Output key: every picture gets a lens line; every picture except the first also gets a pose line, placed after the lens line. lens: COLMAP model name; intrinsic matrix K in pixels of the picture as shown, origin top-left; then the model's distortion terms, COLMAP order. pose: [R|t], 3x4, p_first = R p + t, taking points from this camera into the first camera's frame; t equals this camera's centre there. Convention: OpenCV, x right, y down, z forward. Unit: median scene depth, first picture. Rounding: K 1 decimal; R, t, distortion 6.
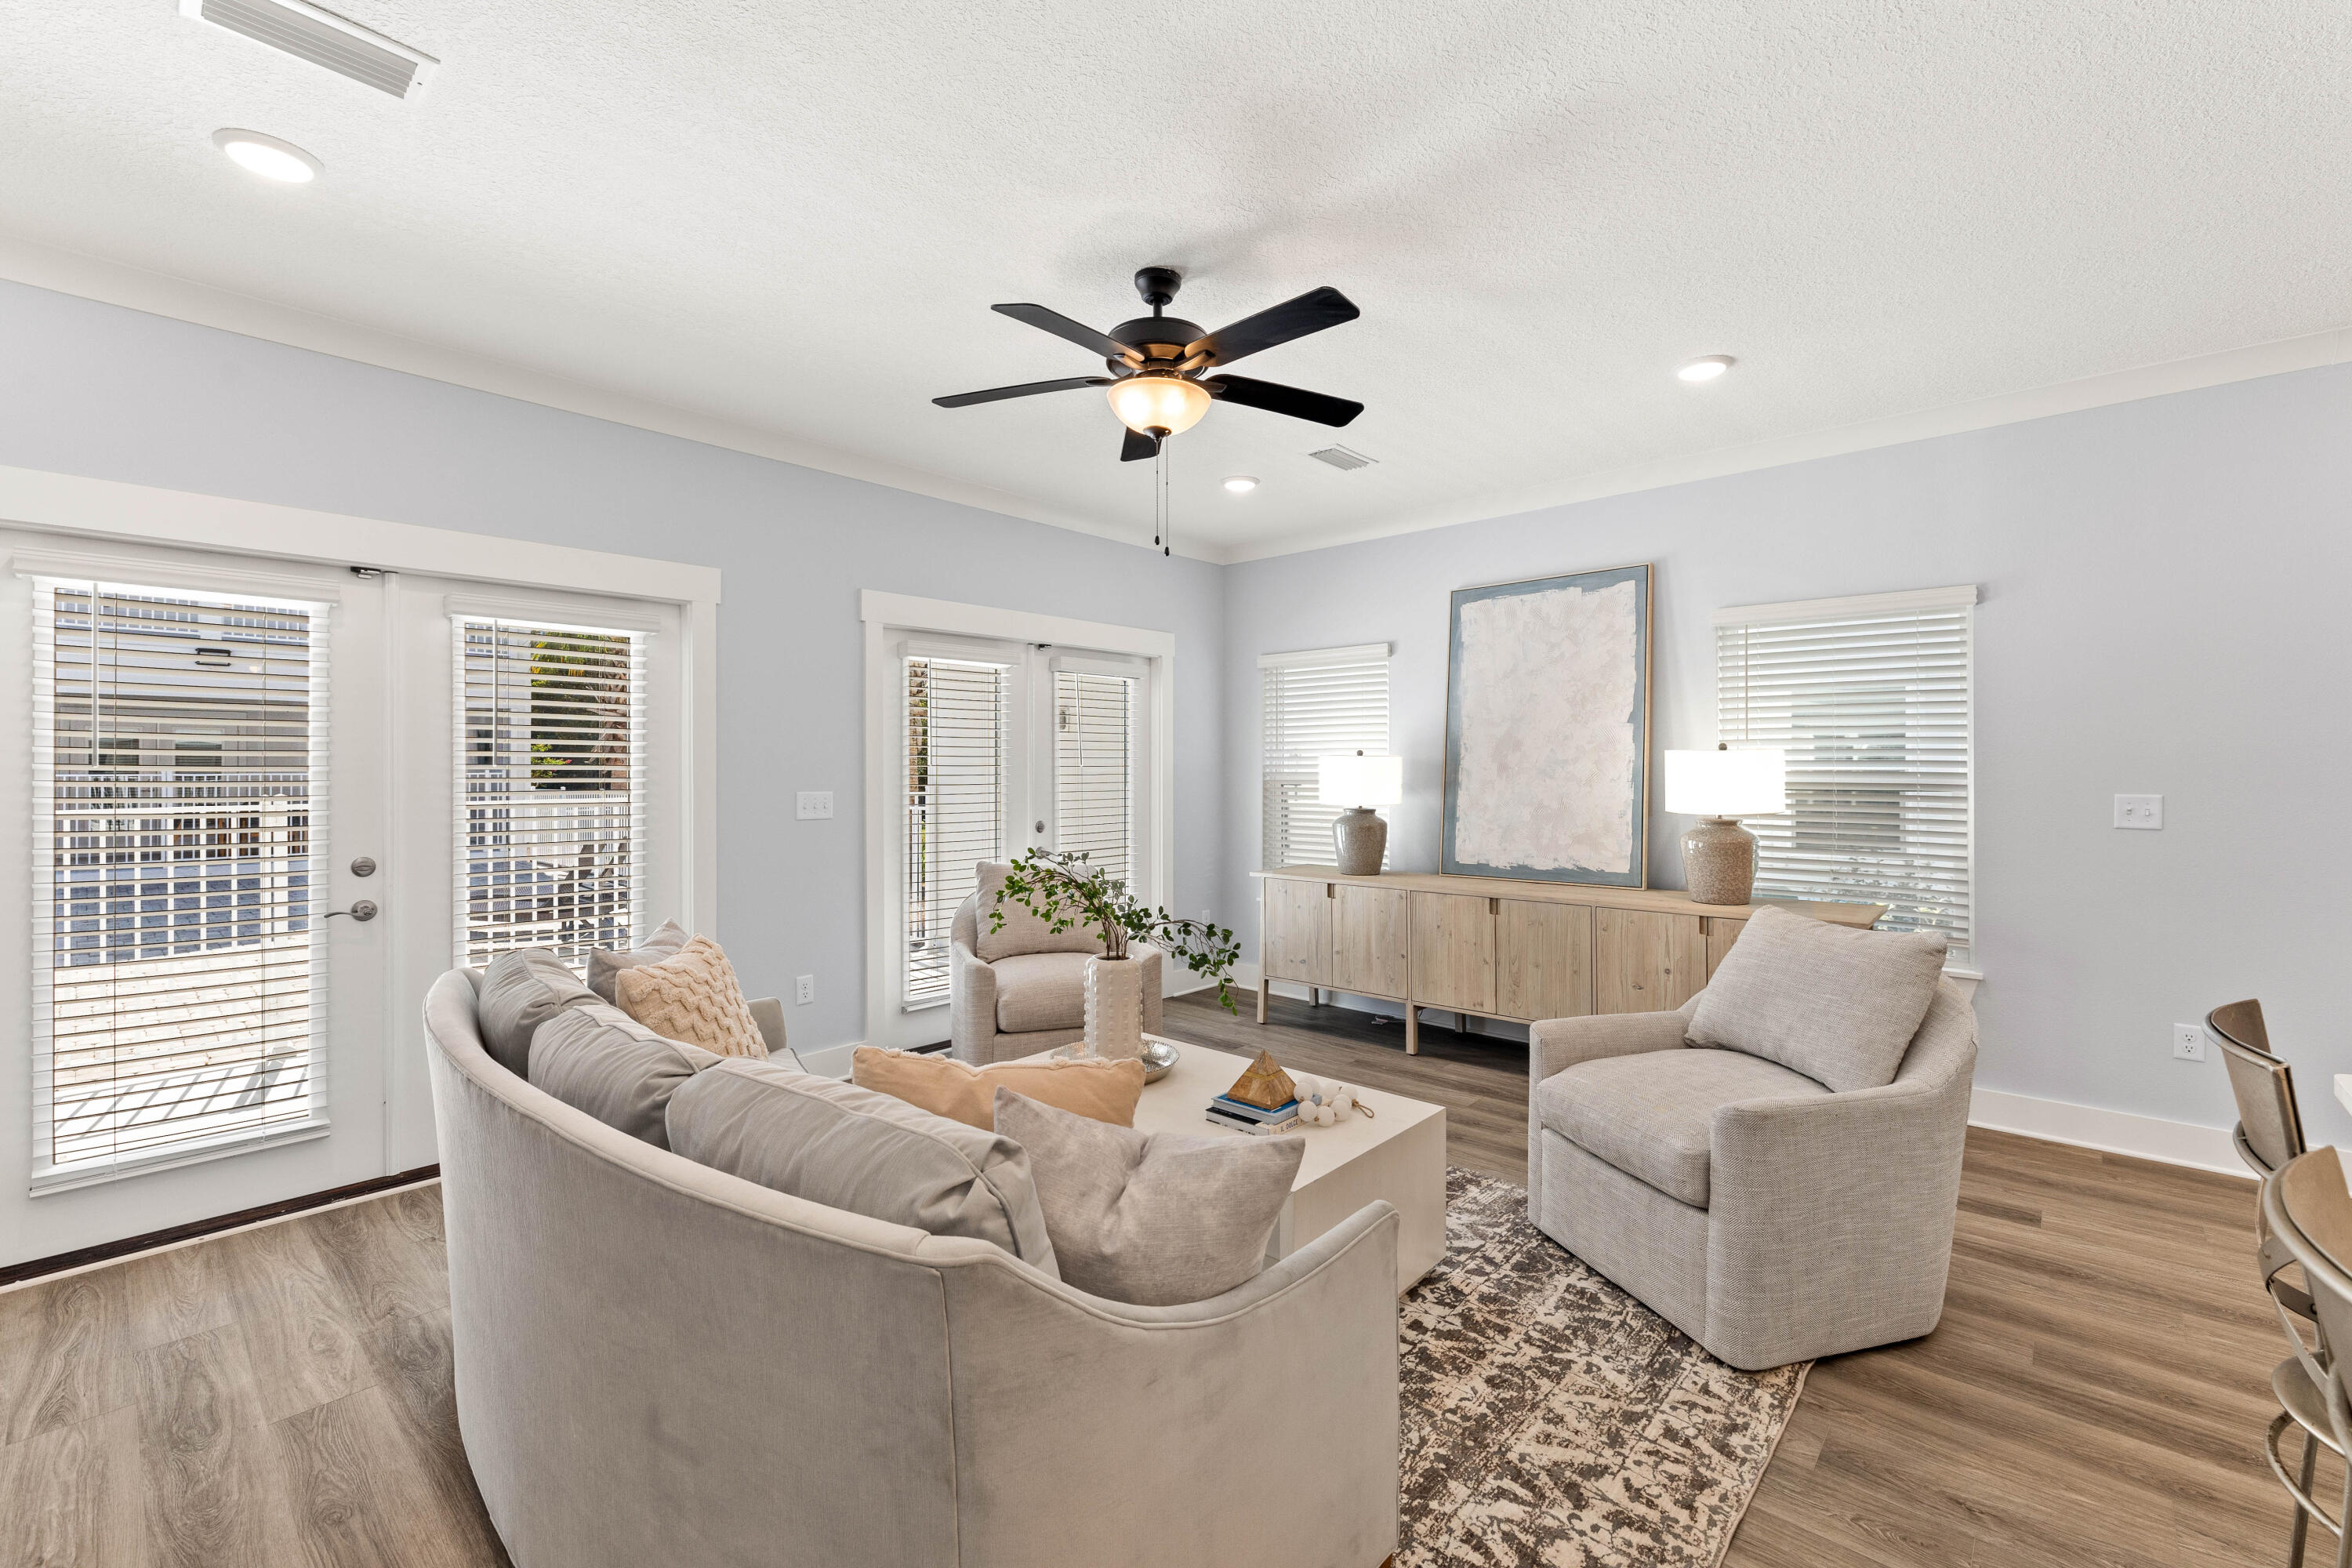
lens RADIAL K [[988.5, 0, 1189.1], [0, 988.5, 778.0], [0, 0, 1]] dist [0.008202, -0.000452]
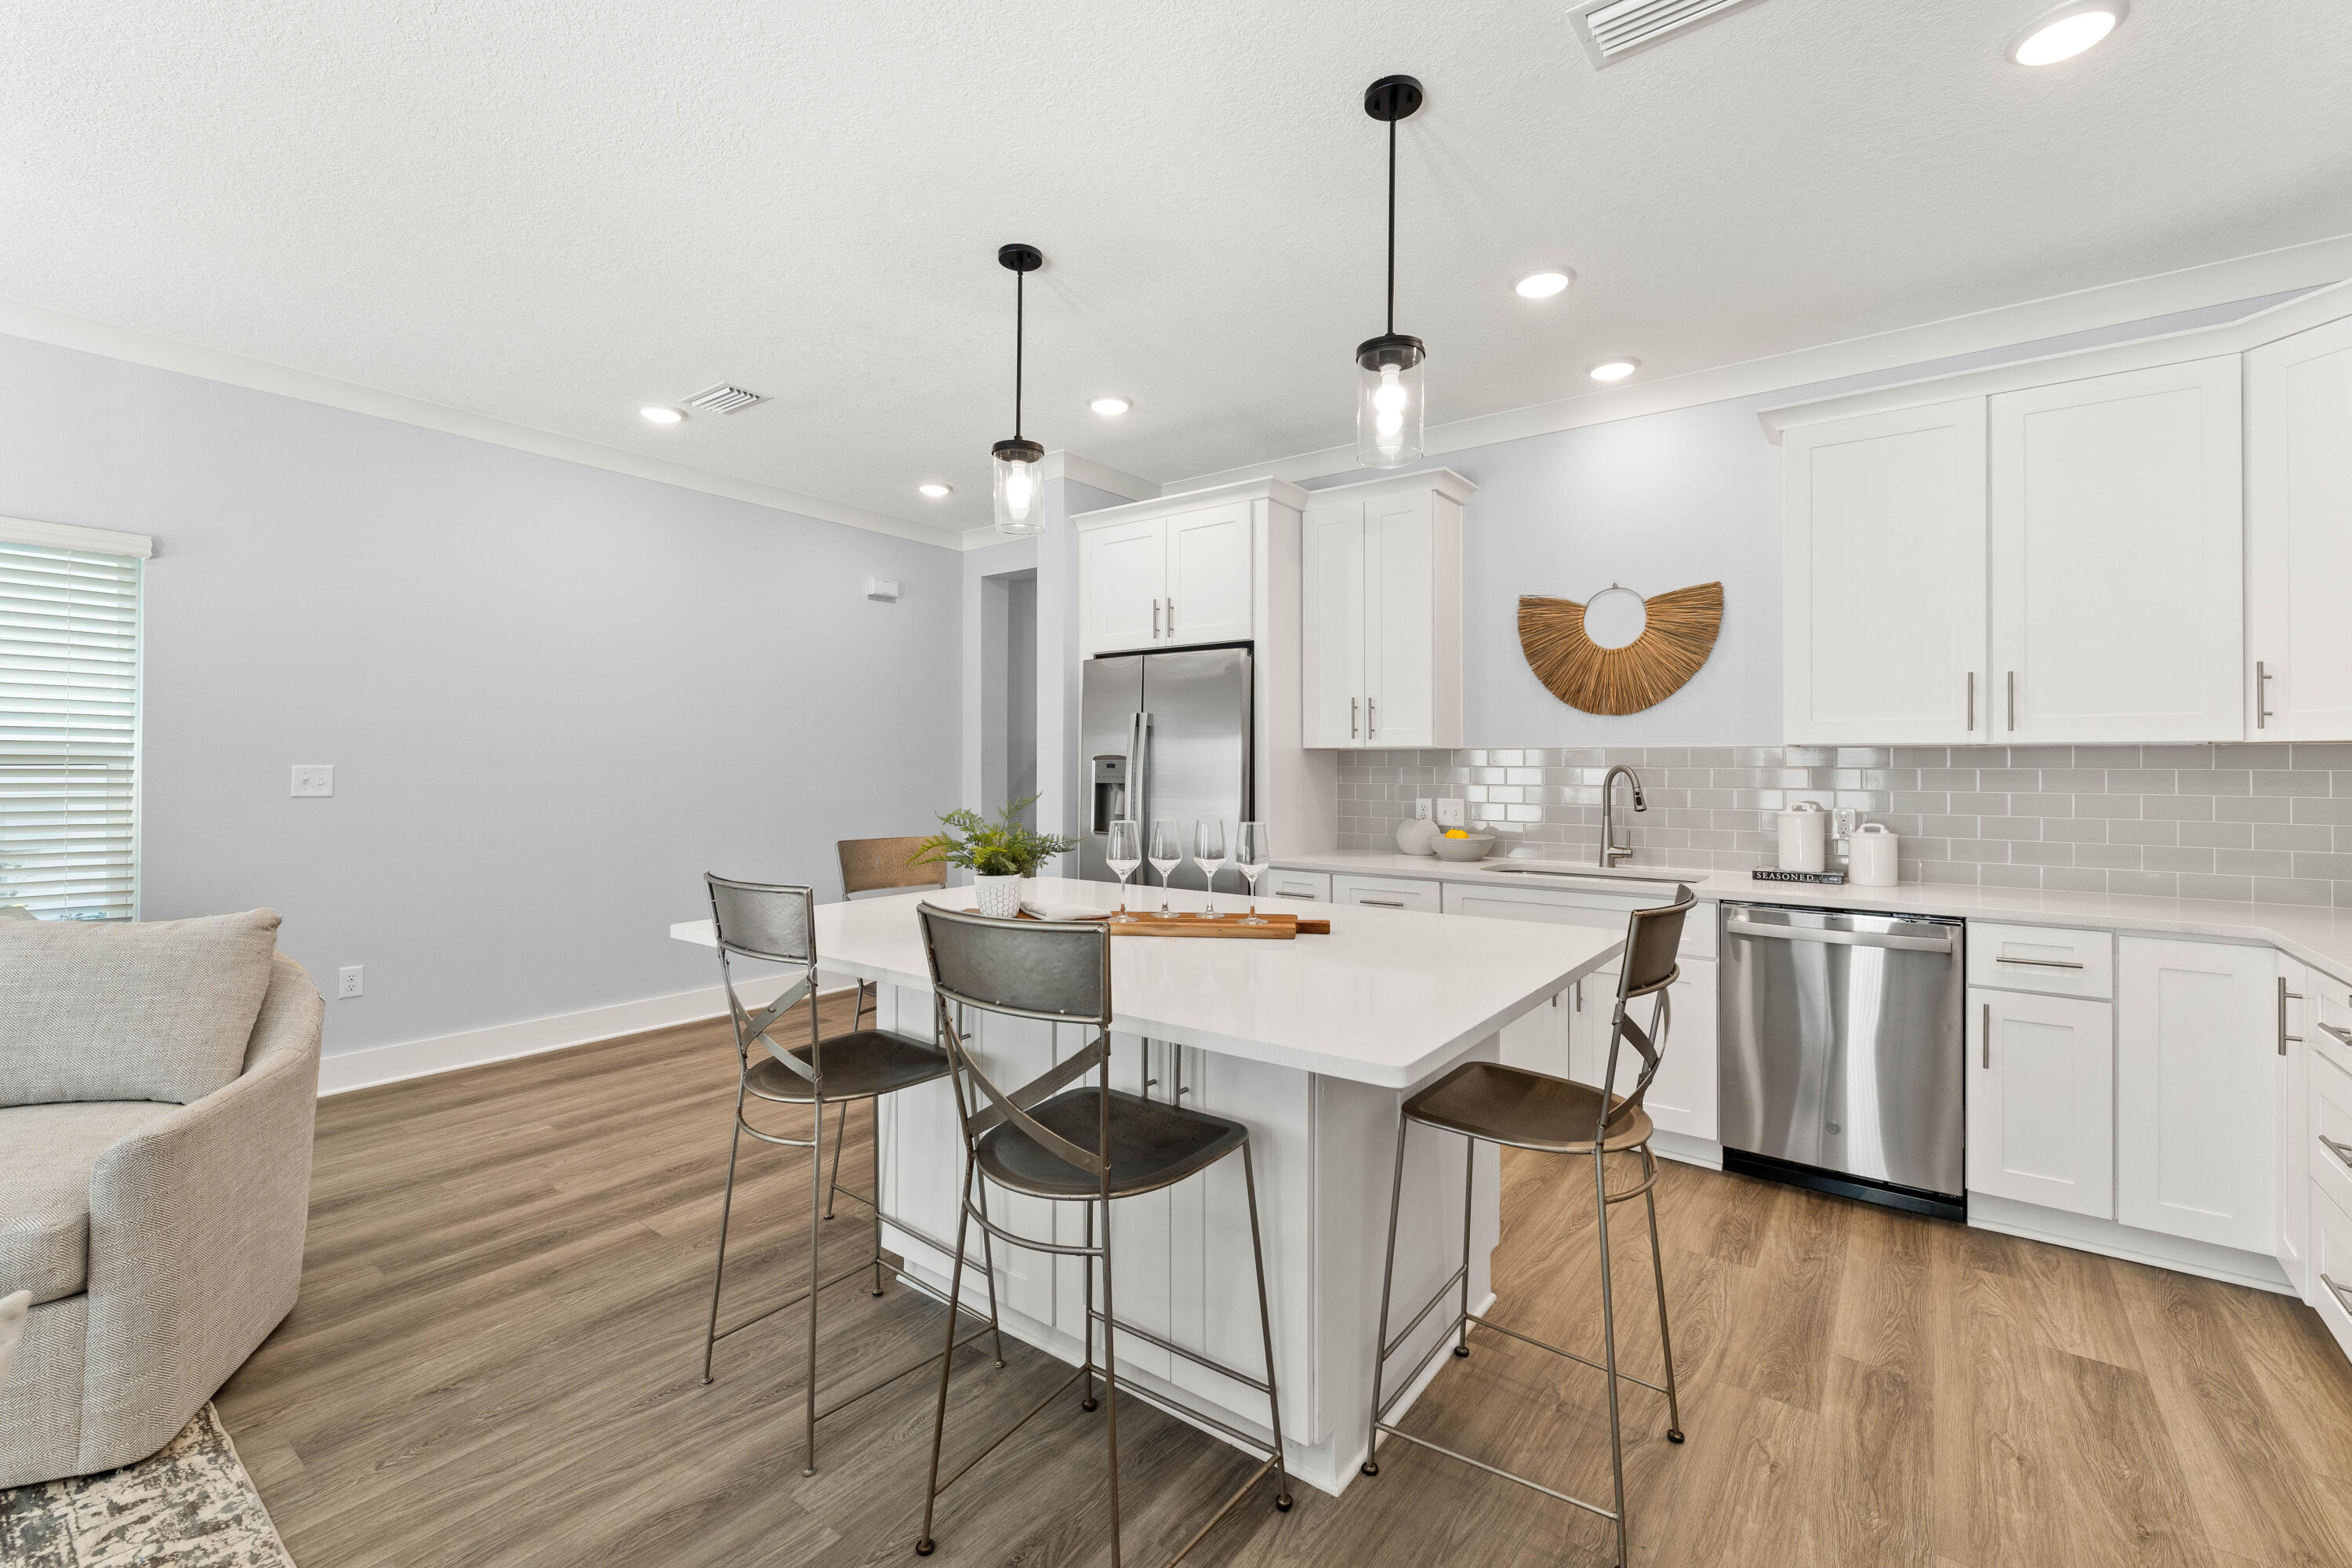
lens RADIAL K [[988.5, 0, 1183.2], [0, 988.5, 772.4], [0, 0, 1]] dist [0.008202, -0.000452]
pose [[-0.087819, -0.005305, 0.996122, -0.347165], [-0.009037, 0.999949, 0.004528, 0.015854], [-0.996095, -0.008604, -0.087863, 0.225816]]
